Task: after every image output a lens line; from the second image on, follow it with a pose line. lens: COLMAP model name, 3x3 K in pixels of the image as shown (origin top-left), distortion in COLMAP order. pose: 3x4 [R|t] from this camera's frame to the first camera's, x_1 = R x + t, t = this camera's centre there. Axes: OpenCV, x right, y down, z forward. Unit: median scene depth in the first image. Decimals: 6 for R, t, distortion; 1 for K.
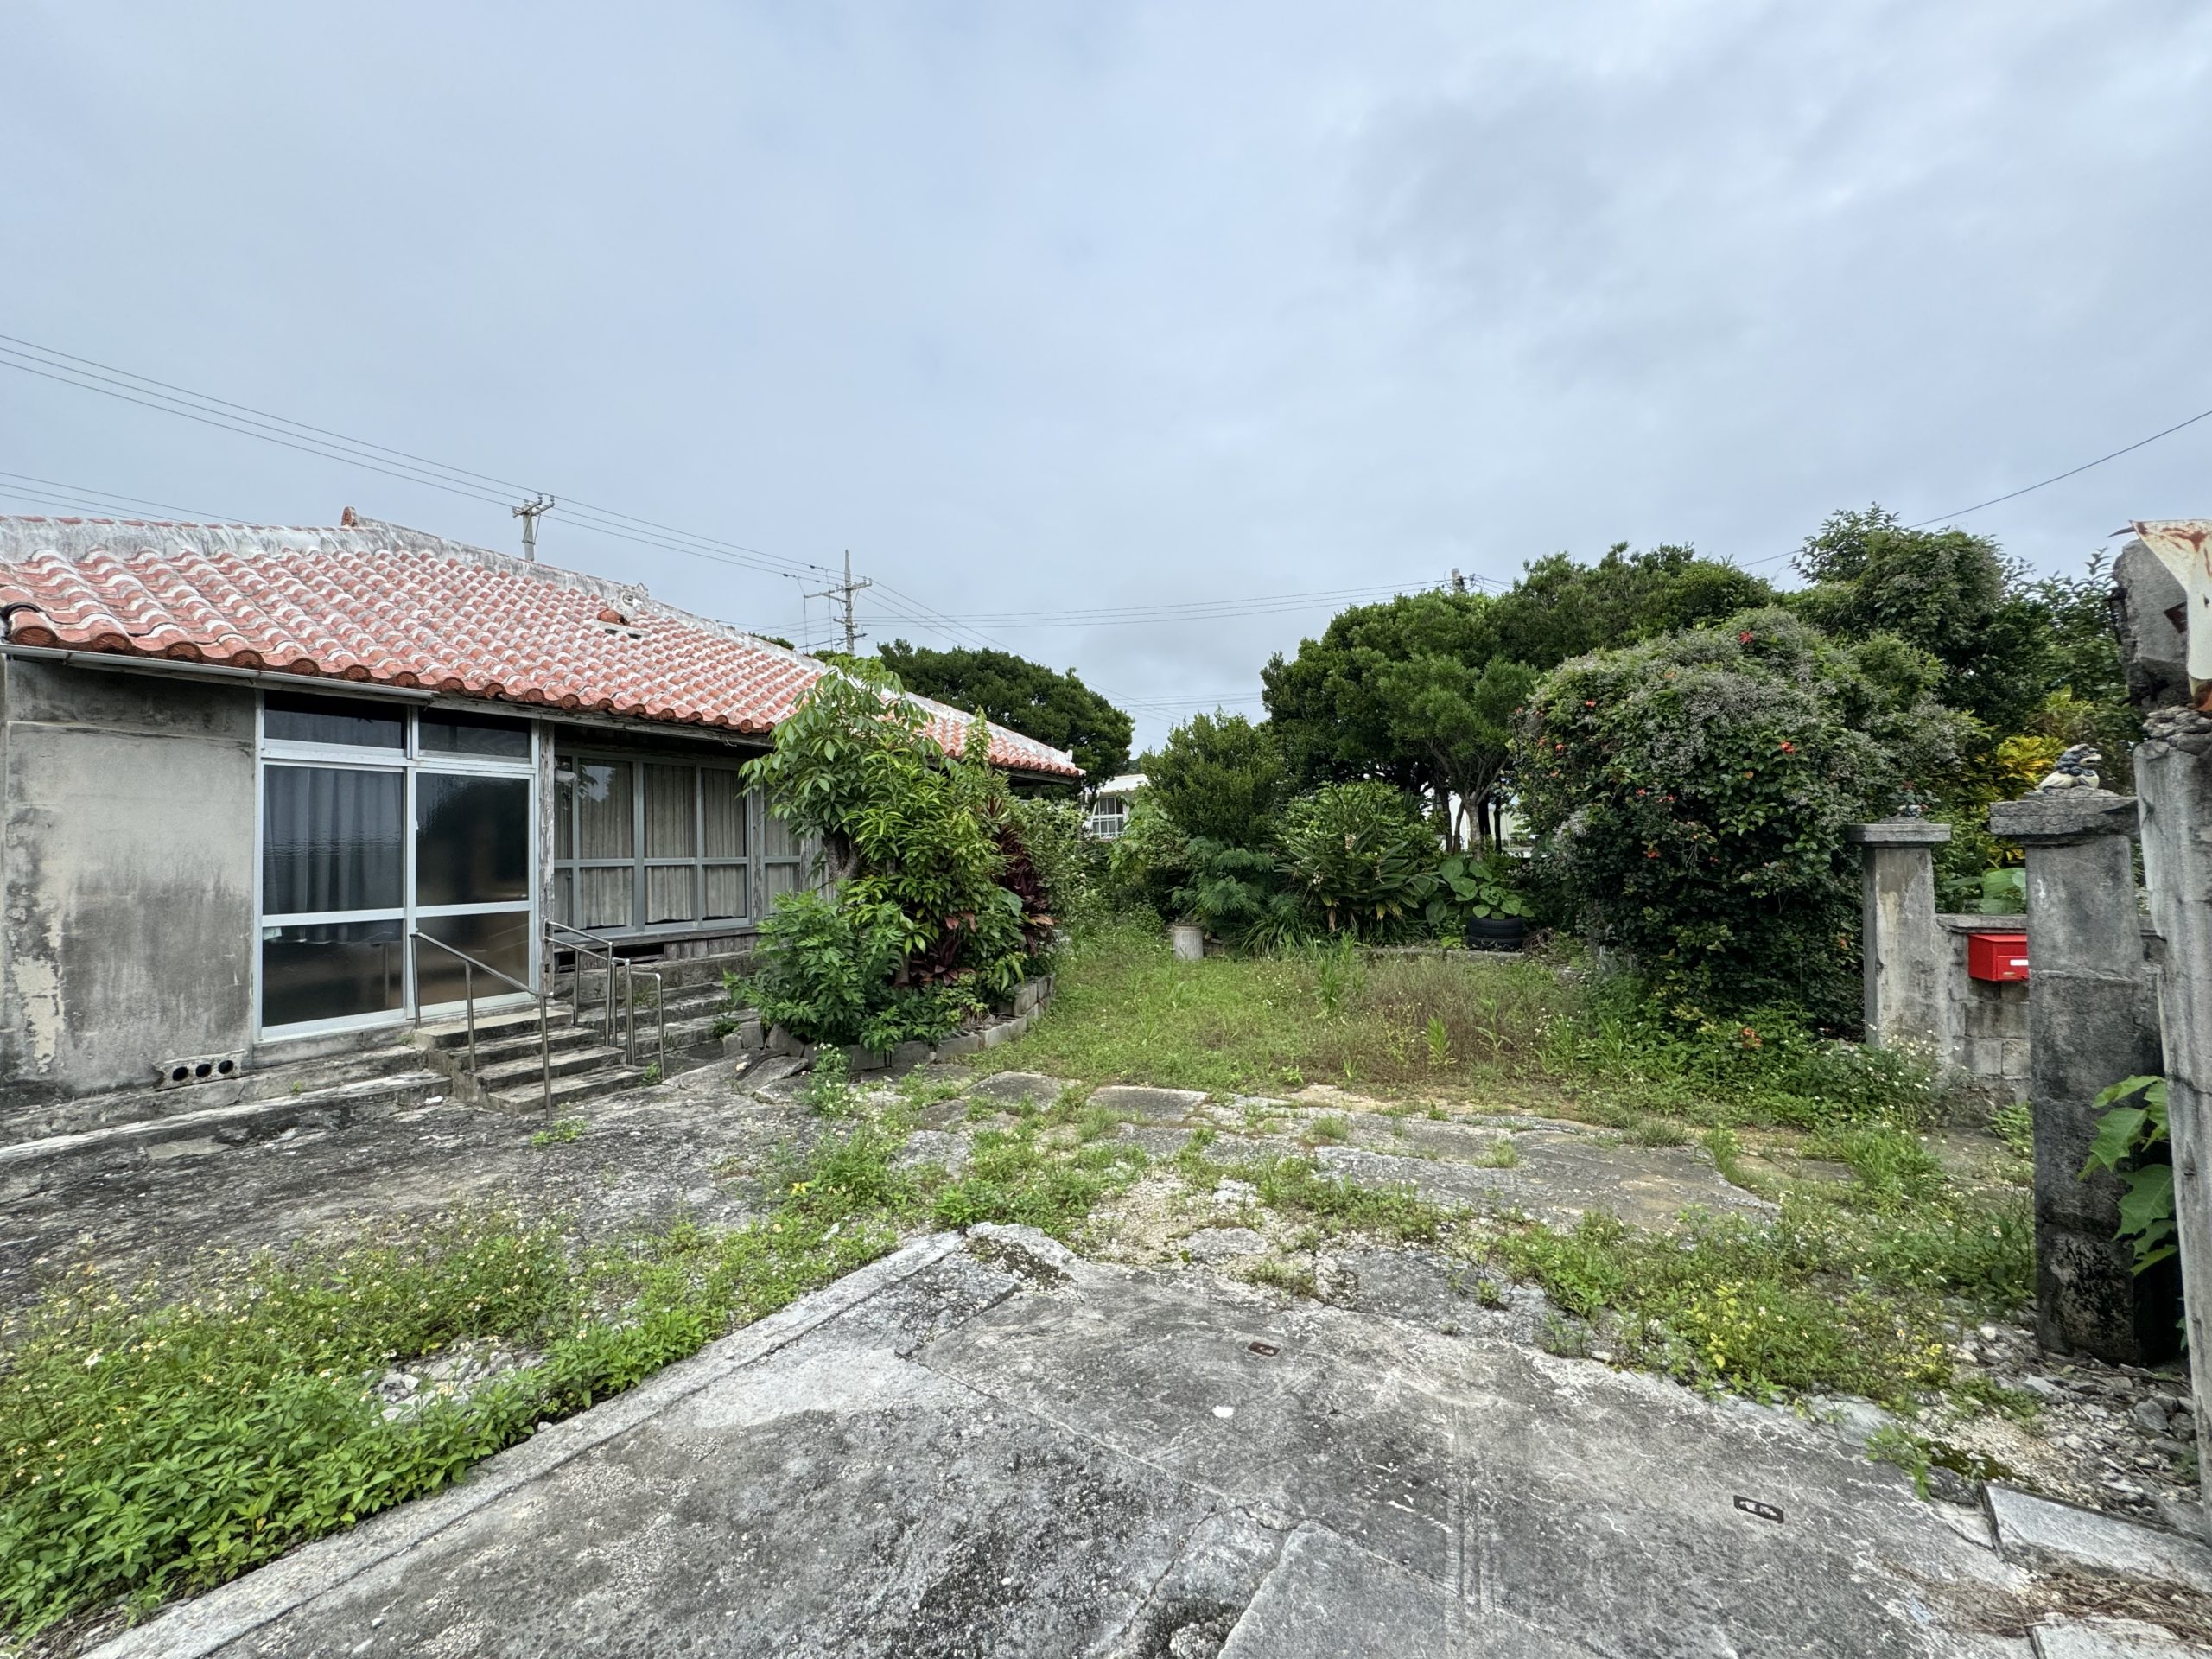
lens RADIAL K [[883.4, 0, 1105.2], [0, 883.4, 820.0], [0, 0, 1]] dist [-0.001489, 0.000531]
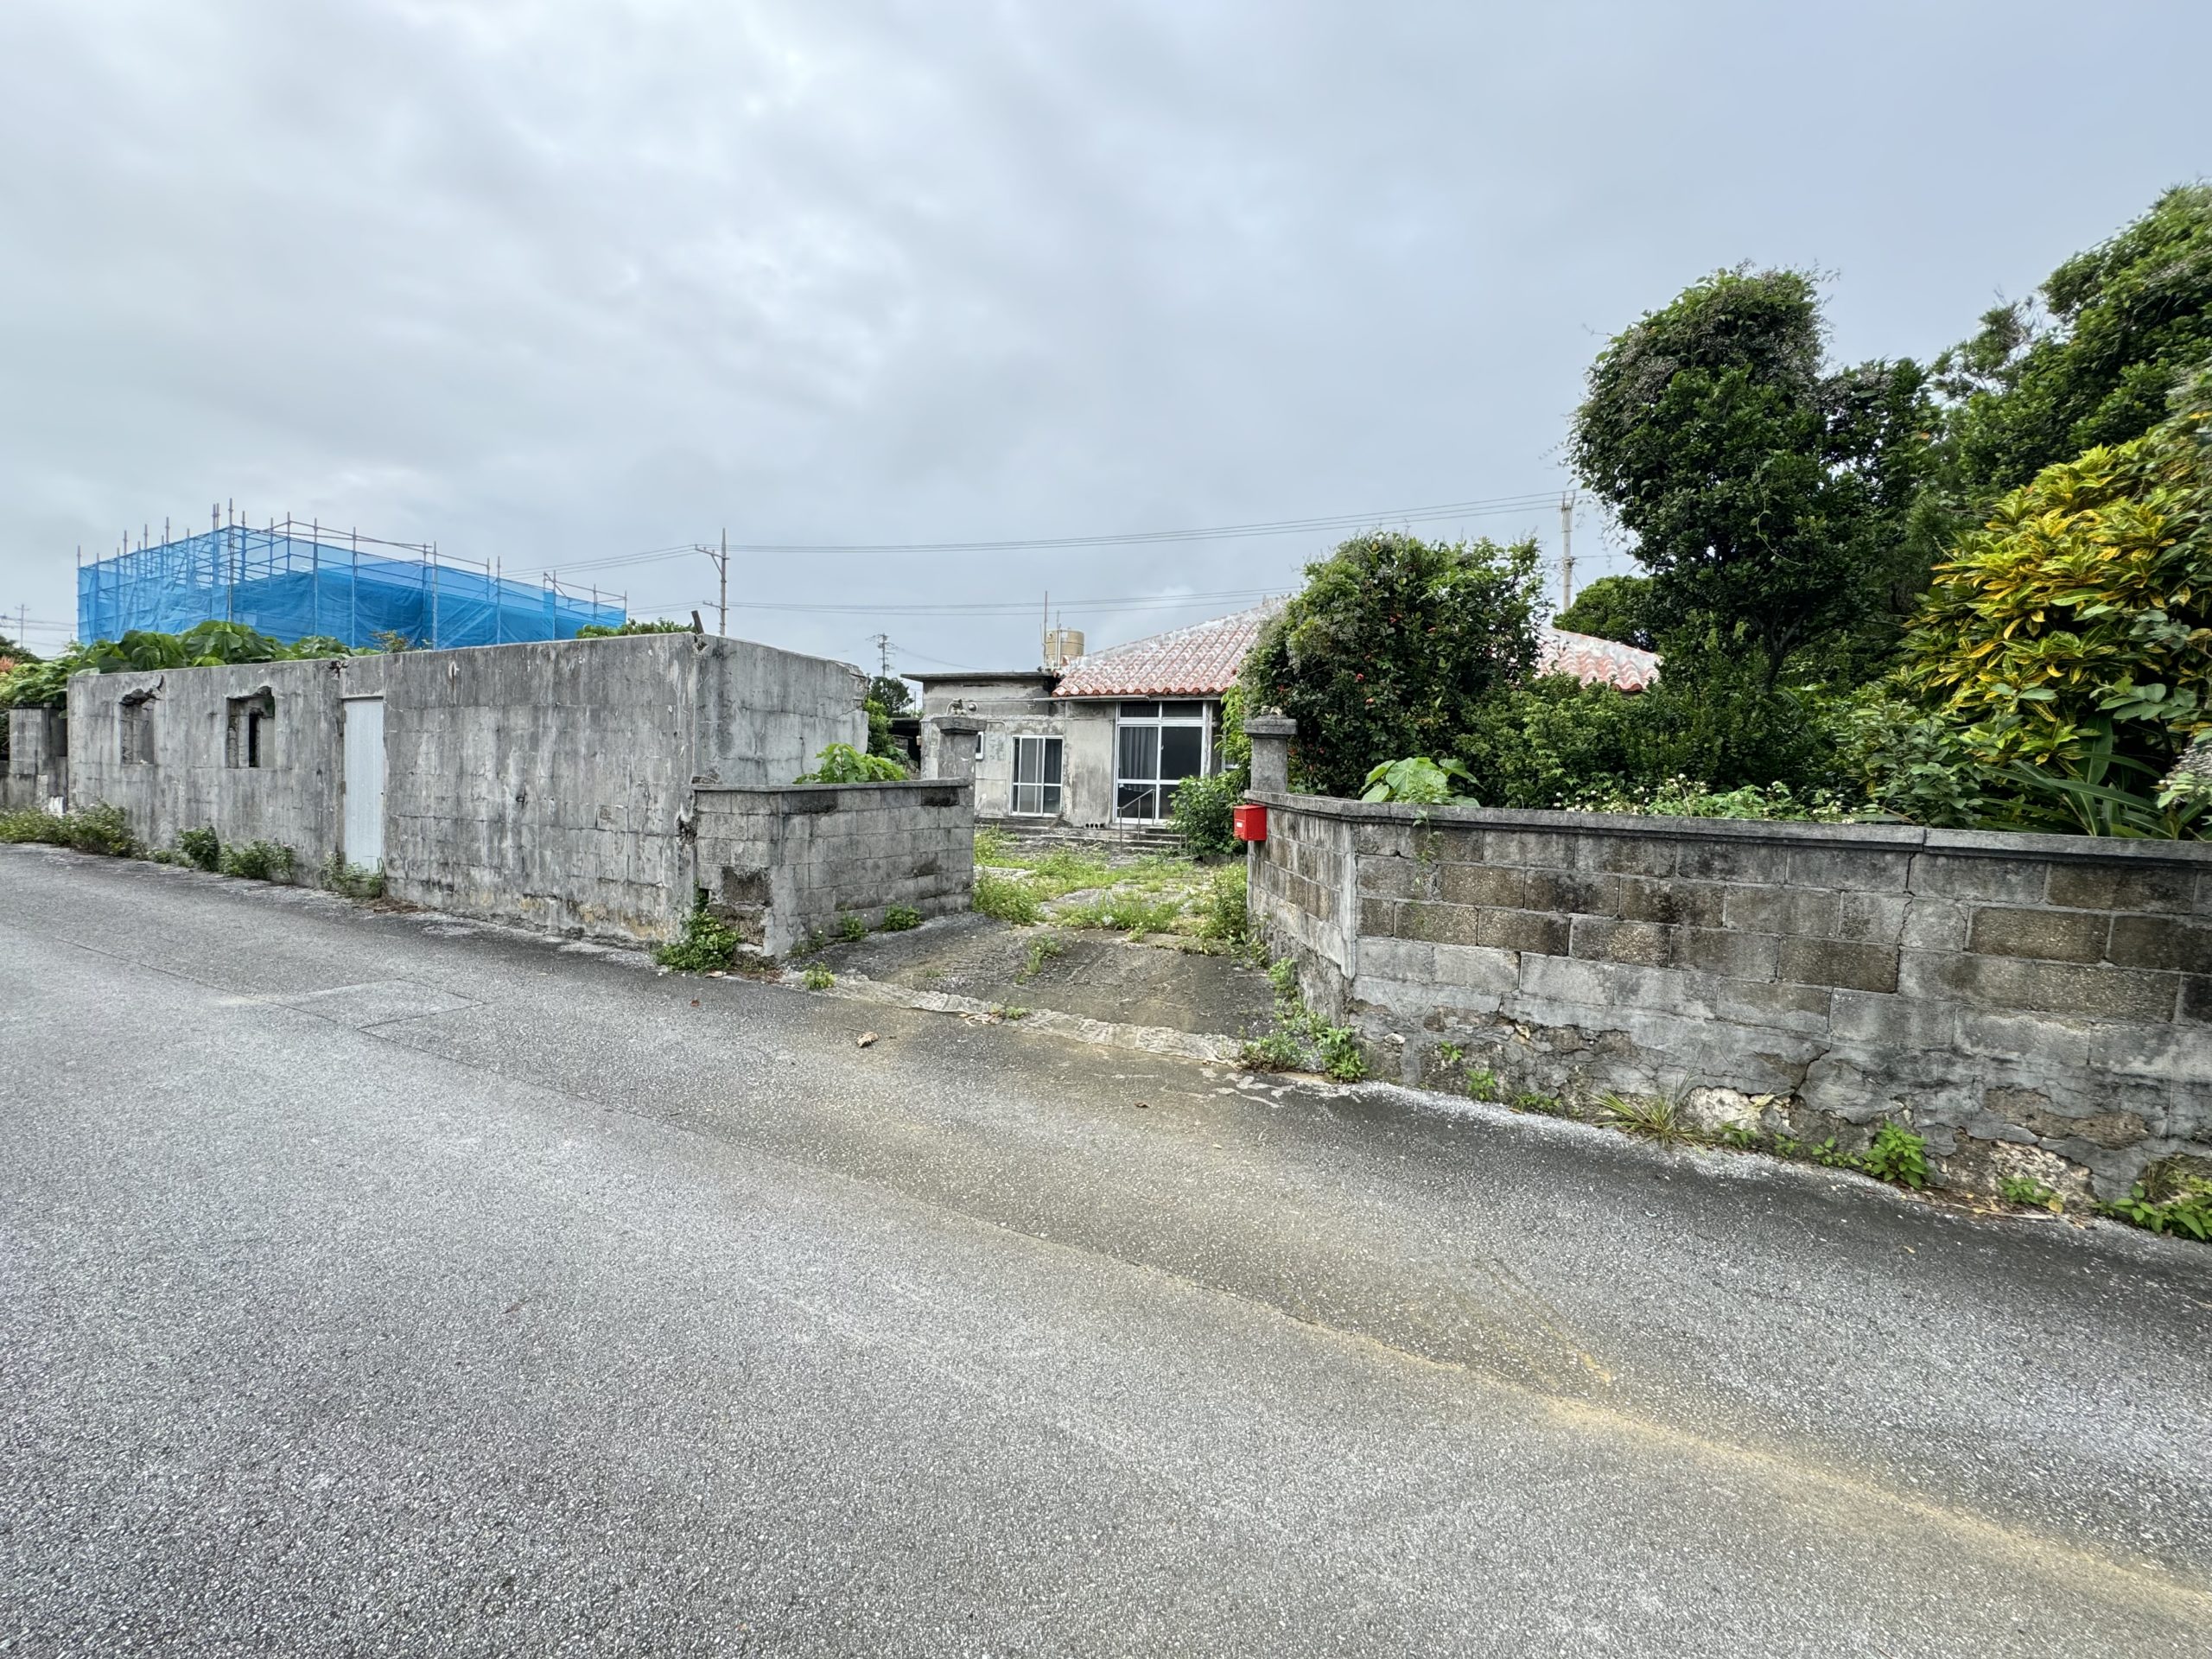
lens RADIAL K [[883.4, 0, 1101.3], [0, 883.4, 824.3], [0, 0, 1]] dist [-0.001489, 0.000531]
pose [[0.155827, 0.066211, -0.985563, 2.276451], [0.004684, 0.997690, 0.067766, 0.071477], [0.987773, -0.015176, 0.155157, 0.591908]]
